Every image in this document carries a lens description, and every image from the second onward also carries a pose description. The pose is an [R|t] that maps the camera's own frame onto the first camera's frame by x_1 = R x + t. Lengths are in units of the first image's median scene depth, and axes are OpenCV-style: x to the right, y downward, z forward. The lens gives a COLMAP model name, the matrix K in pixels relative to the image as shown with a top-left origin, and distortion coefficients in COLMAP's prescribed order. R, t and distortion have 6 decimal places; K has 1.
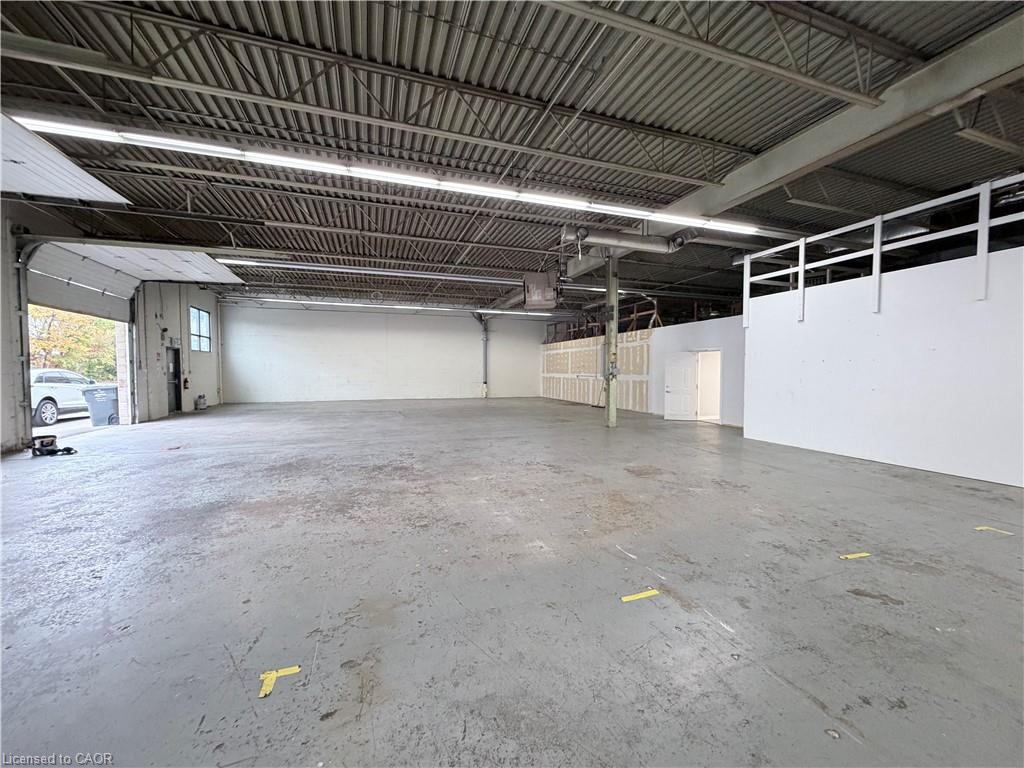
lens RADIAL K [[408.4, 0, 511.5], [0, 408.4, 386.2], [0, 0, 1]] dist [0.002589, -0.000283]
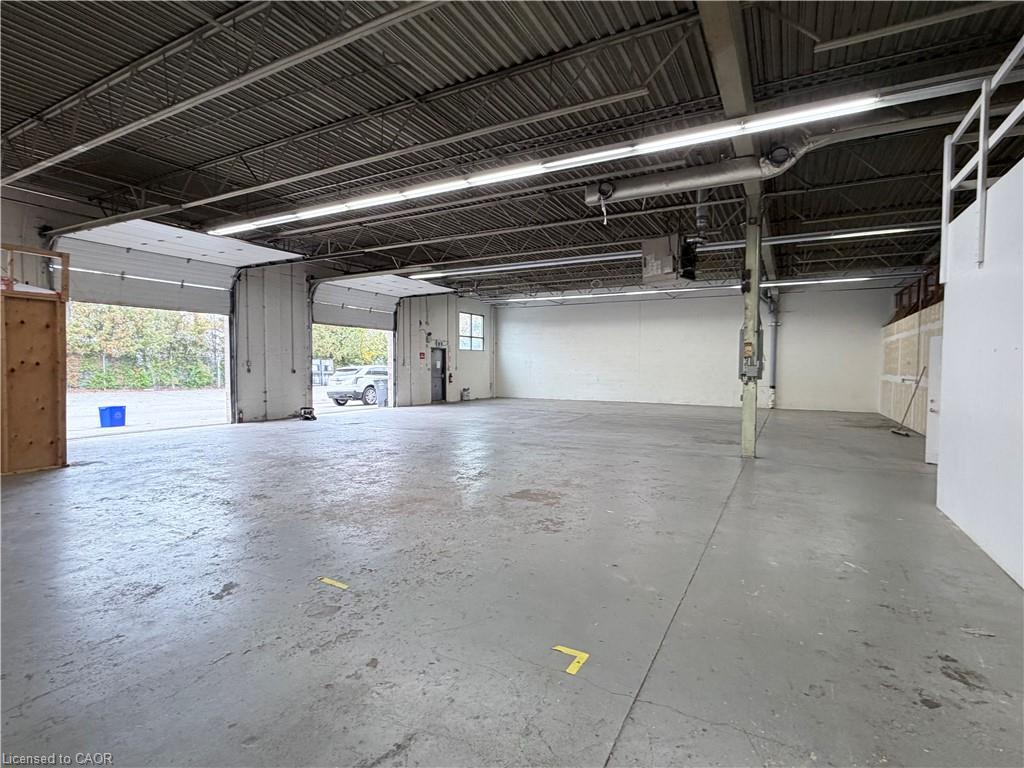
lens RADIAL K [[512.9, 0, 512.1], [0, 512.9, 387.8], [0, 0, 1]] dist [0.002011, -0.000695]
pose [[0.674512, 0.034868, -0.737440, 0.996164], [-0.035810, 0.999254, 0.014493, -0.012506], [0.737395, 0.016632, 0.675257, 0.288262]]
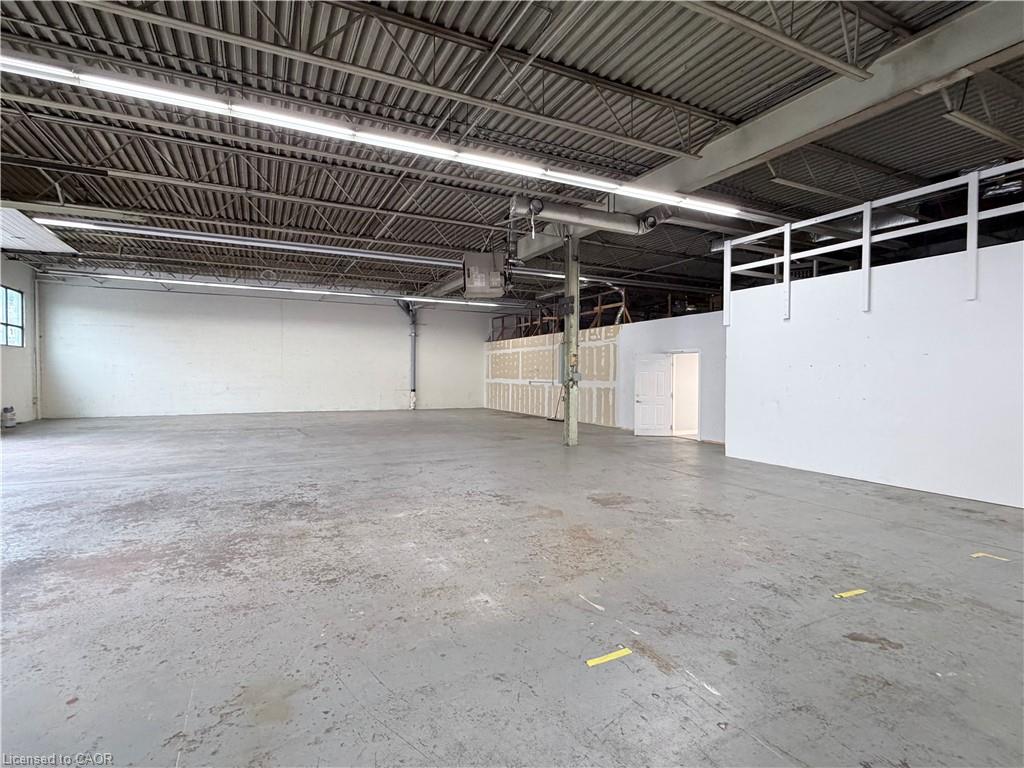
lens RADIAL K [[512.9, 0, 511.8], [0, 512.9, 384.8], [0, 0, 1]] dist [0.002011, -0.000695]
pose [[0.992052, 0.001769, 0.125817, -0.002207], [0.000474, 0.999841, -0.017801, -0.003174], [-0.125829, 0.017720, 0.991894, 0.005519]]
